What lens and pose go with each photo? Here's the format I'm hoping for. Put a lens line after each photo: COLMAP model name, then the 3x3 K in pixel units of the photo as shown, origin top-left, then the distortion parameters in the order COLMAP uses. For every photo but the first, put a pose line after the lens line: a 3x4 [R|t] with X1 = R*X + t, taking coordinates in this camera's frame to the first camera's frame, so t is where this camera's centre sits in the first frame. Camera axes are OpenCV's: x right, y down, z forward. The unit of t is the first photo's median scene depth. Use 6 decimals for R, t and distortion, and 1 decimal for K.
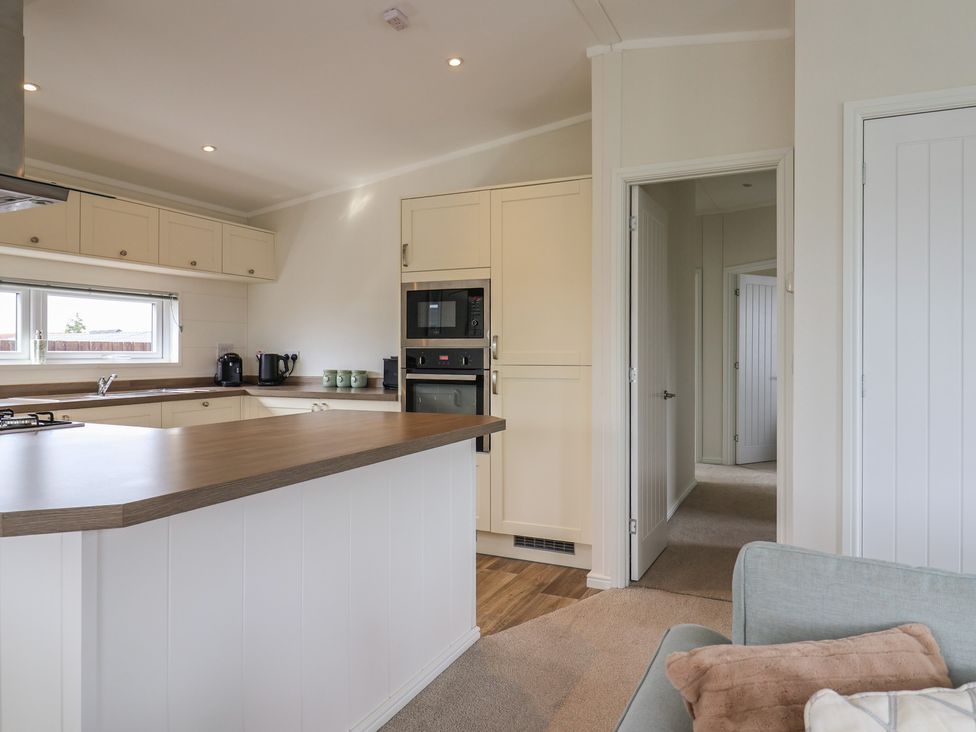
lens RADIAL K [[655.5, 0, 488.9], [0, 655.5, 347.1], [0, 0, 1]] dist [0.025696, 0.000420]
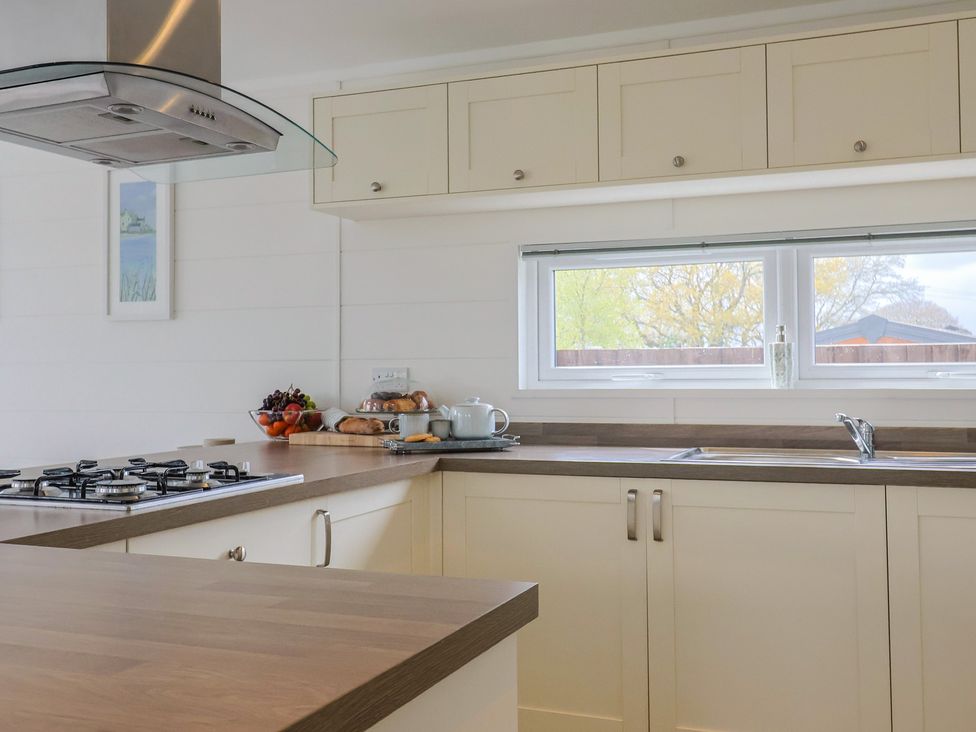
lens RADIAL K [[1024.5, 0, 483.8], [0, 1024.5, 362.3], [0, 0, 1]] dist [-0.017924, 0.000000]
pose [[0.056770, -0.004010, -0.998379, 0.127216], [0.017887, 0.999836, -0.002999, 0.002676], [0.998227, -0.017688, 0.056833, 0.692116]]
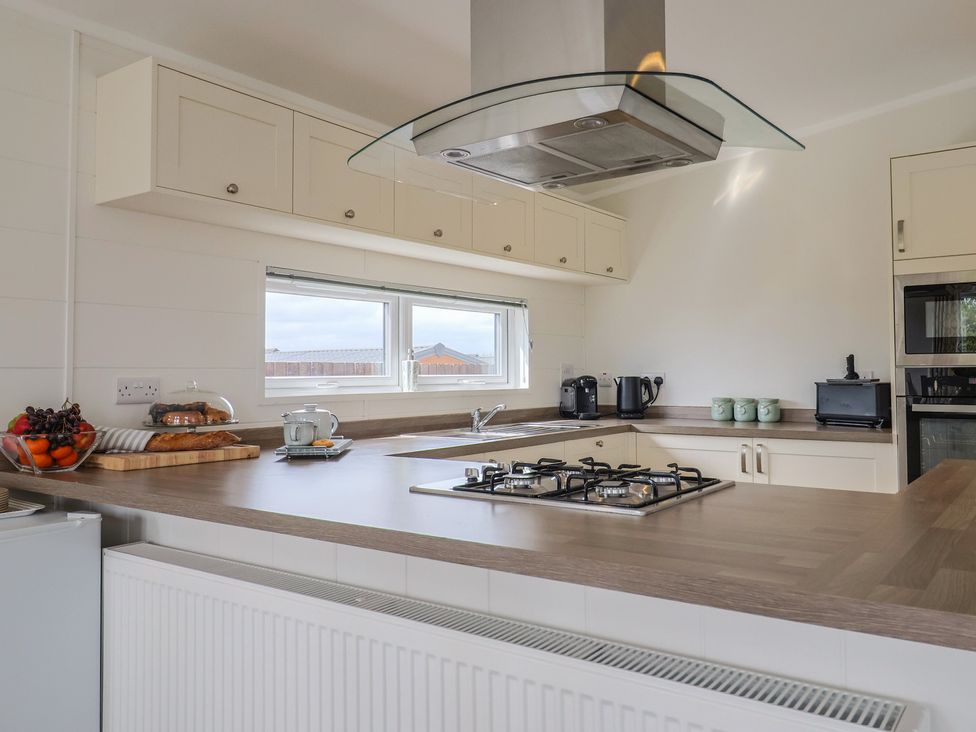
lens RADIAL K [[784.2, 0, 498.7], [0, 784.2, 346.2], [0, 0, 1]] dist [-0.001550, 0.000091]
pose [[0.983146, -0.012821, -0.182374, -0.392065], [0.008170, 0.999622, -0.026232, -0.002998], [0.182641, 0.024300, 0.982879, 0.094432]]
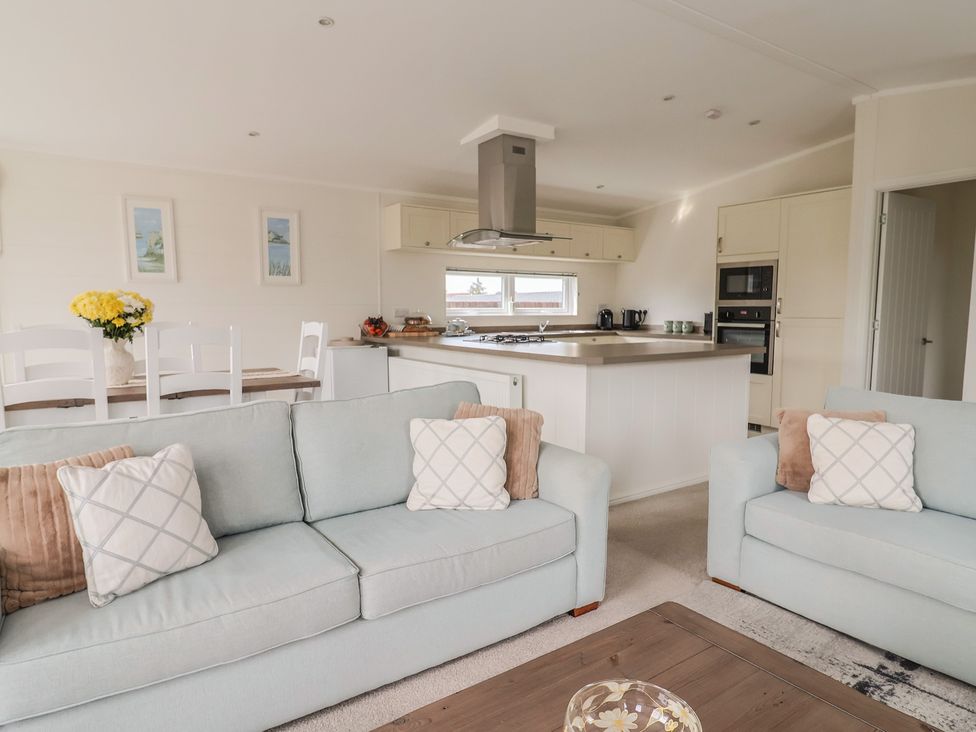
lens RADIAL K [[589.9, 0, 498.4], [0, 589.9, 378.6], [0, 0, 1]] dist [-0.029885, -0.003200]
pose [[0.868788, 0.057329, -0.491854, 0.110486], [0.005294, 0.992144, 0.124992, -0.004921], [0.495155, -0.111195, 0.861660, -0.454434]]
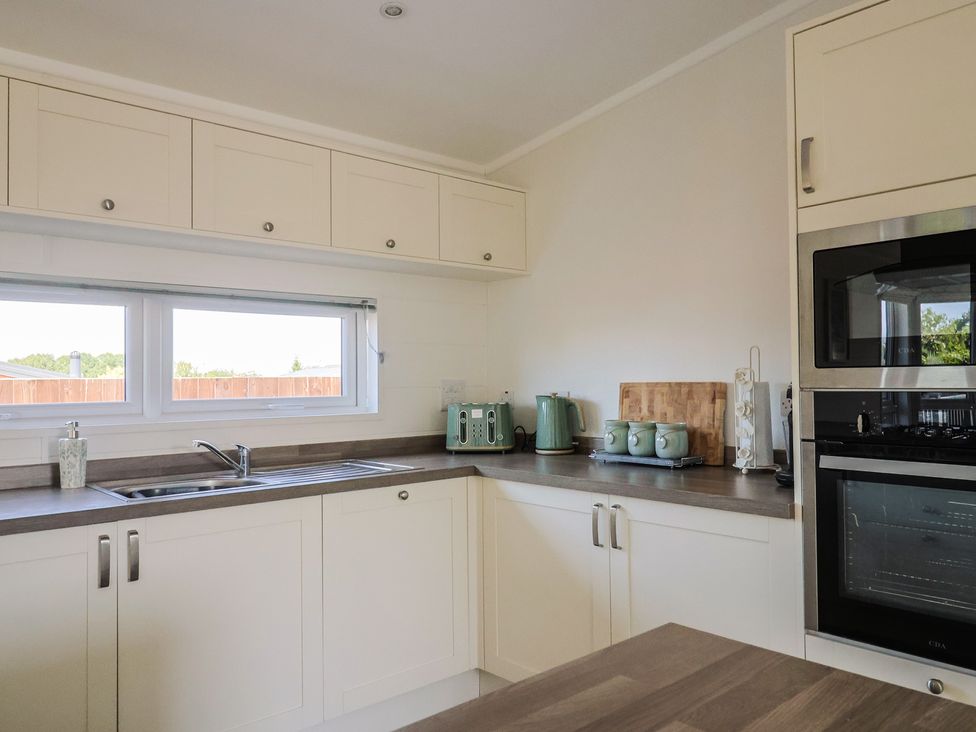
lens RADIAL K [[723.6, 0, 496.3], [0, 723.6, 367.1], [0, 0, 1]] dist [-0.004742, -0.003497]
pose [[0.922856, -0.019235, -0.384664, -0.133047], [0.016277, 0.999808, -0.010944, -0.011558], [0.384800, 0.003838, 0.922992, 0.497688]]
